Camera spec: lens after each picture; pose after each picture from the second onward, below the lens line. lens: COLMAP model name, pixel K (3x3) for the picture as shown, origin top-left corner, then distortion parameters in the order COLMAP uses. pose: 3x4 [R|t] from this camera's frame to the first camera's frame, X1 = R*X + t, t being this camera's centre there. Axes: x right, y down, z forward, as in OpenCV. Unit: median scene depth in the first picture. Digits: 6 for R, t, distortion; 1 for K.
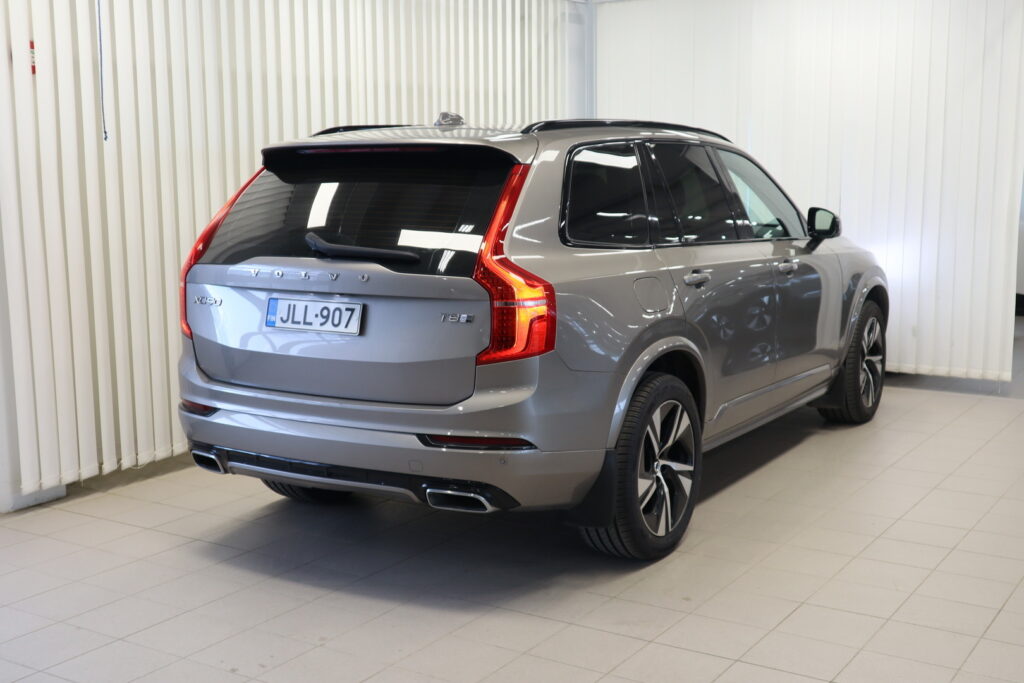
lens RADIAL K [[1277.8, 0, 506.2], [0, 1277.8, 342.9], [0, 0, 1]] dist [0.030377, 0.000000]
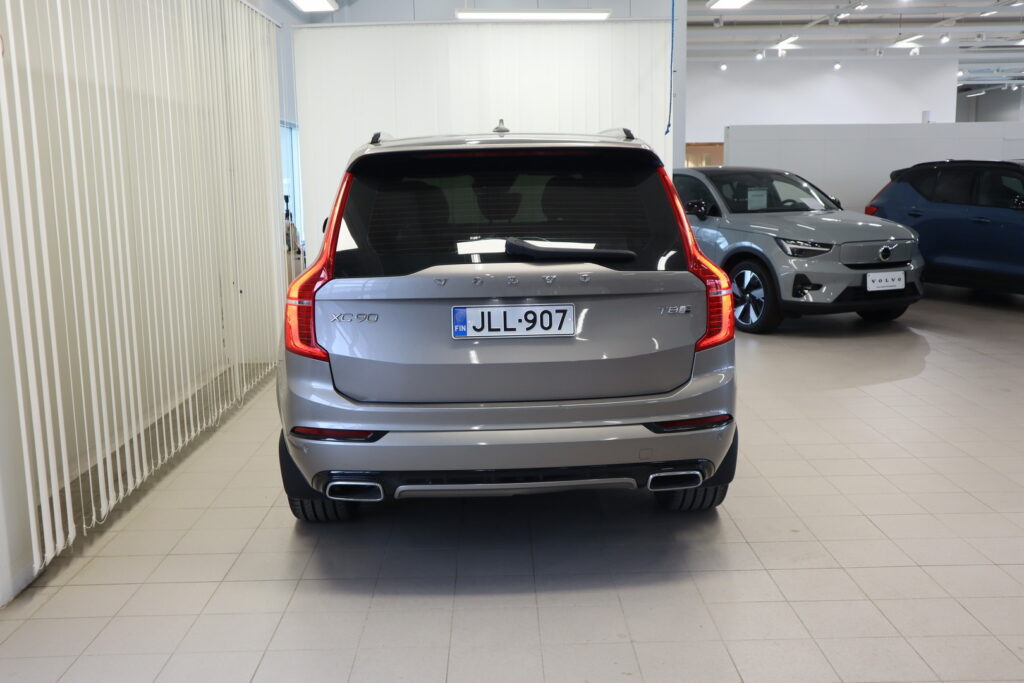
lens RADIAL K [[1083.3, 0, 511.8], [0, 1083.3, 339.2], [0, 0, 1]] dist [0.022997, 0.000000]
pose [[0.822545, -0.096442, 0.560463, -0.620589], [0.090742, 0.995147, 0.038065, -0.039342], [-0.561414, 0.019547, 0.827304, 0.308707]]
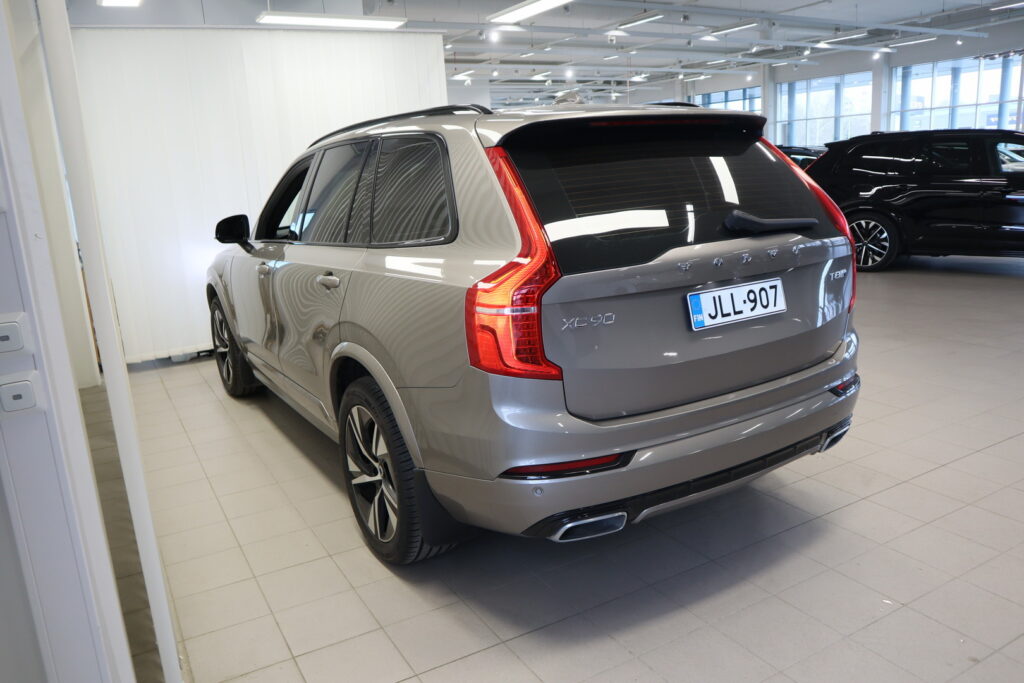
lens RADIAL K [[799.1, 0, 513.5], [0, 799.1, 342.2], [0, 0, 1]] dist [-0.110809, 0.061547]
pose [[0.438295, -0.215715, 0.872562, -0.707414], [0.175190, 0.972658, 0.152461, -0.106407], [-0.881593, 0.086041, 0.464103, 0.881672]]
